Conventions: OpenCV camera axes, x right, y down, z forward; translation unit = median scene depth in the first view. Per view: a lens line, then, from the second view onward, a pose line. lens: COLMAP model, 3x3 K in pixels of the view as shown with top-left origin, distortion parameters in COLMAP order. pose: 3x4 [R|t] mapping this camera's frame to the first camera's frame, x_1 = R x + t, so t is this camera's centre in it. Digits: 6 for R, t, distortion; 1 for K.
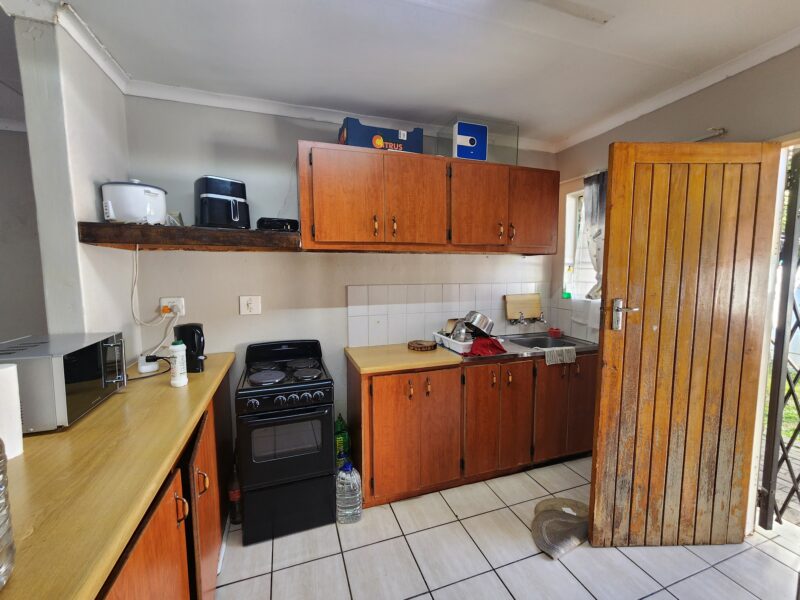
lens RADIAL K [[328.1, 0, 400.9], [0, 328.1, 299.5], [0, 0, 1]] dist [0.000465, 0.000012]
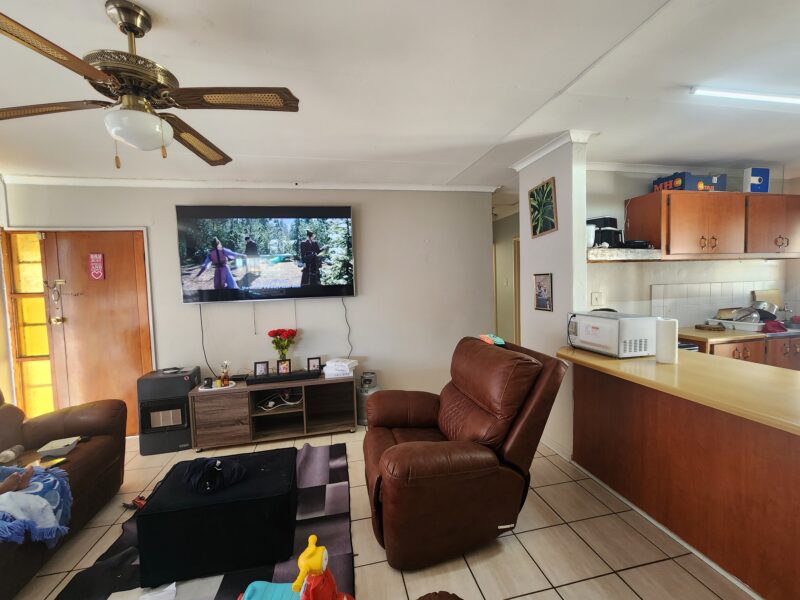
lens RADIAL K [[328.1, 0, 398.0], [0, 328.1, 299.8], [0, 0, 1]] dist [0.000465, 0.000012]
pose [[0.992992, -0.016301, -0.117053, -1.176209], [0.013438, 0.999592, -0.025204, 0.046006], [0.117417, 0.023454, 0.992806, -0.570131]]
